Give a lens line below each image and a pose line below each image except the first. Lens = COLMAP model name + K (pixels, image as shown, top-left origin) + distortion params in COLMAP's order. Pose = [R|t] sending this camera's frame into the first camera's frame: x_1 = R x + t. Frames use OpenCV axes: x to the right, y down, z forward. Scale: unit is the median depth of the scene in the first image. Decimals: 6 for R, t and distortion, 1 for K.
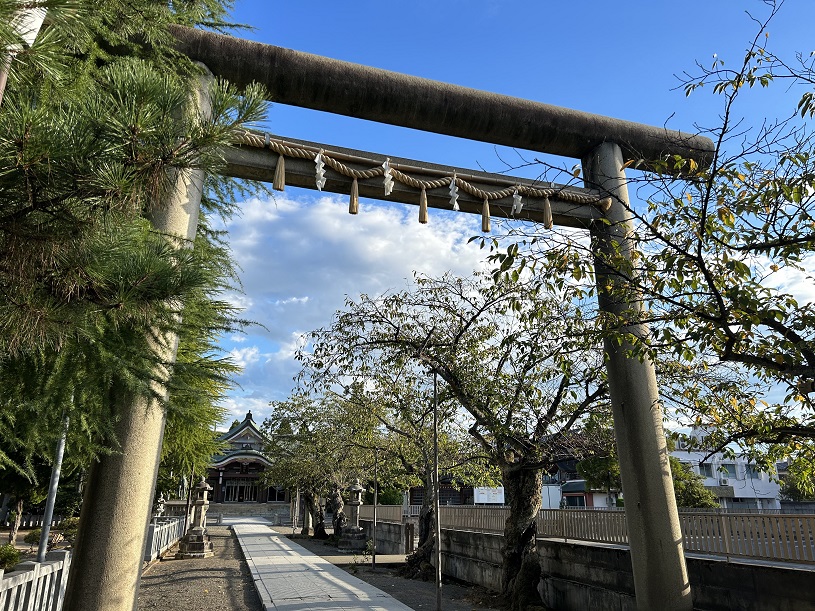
lens RADIAL K [[598.3, 0, 412.6], [0, 598.3, 307.2], [0, 0, 1]] dist [0.004226, -0.002608]
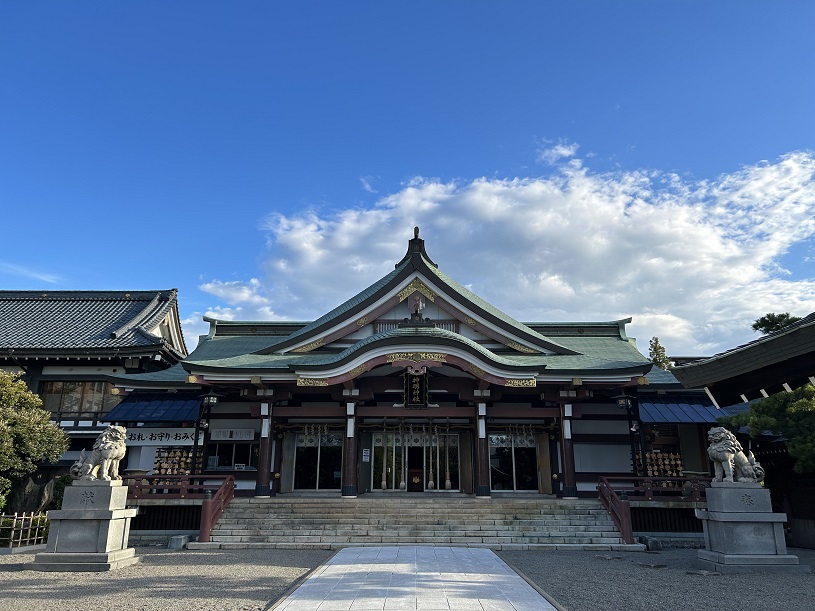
lens RADIAL K [[598.3, 0, 404.8], [0, 598.3, 302.5], [0, 0, 1]] dist [0.004226, -0.002608]
pose [[0.955869, -0.087273, -0.280532, -0.621148], [0.090813, 0.995868, -0.000381, 0.718723], [0.279406, -0.025112, 0.959845, 2.230380]]
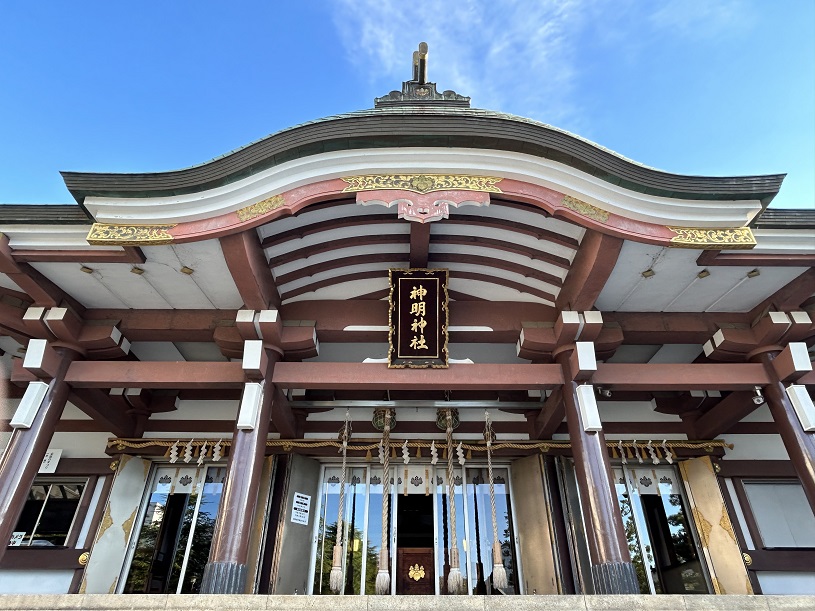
lens RADIAL K [[519.3, 0, 408.9], [0, 519.3, 307.6], [0, 0, 1]] dist [-0.023731, -0.000825]
pose [[0.961699, -0.155400, -0.225800, -0.844760], [0.088106, 0.955300, -0.282203, 0.988688], [0.259561, 0.251500, 0.932403, 2.928372]]
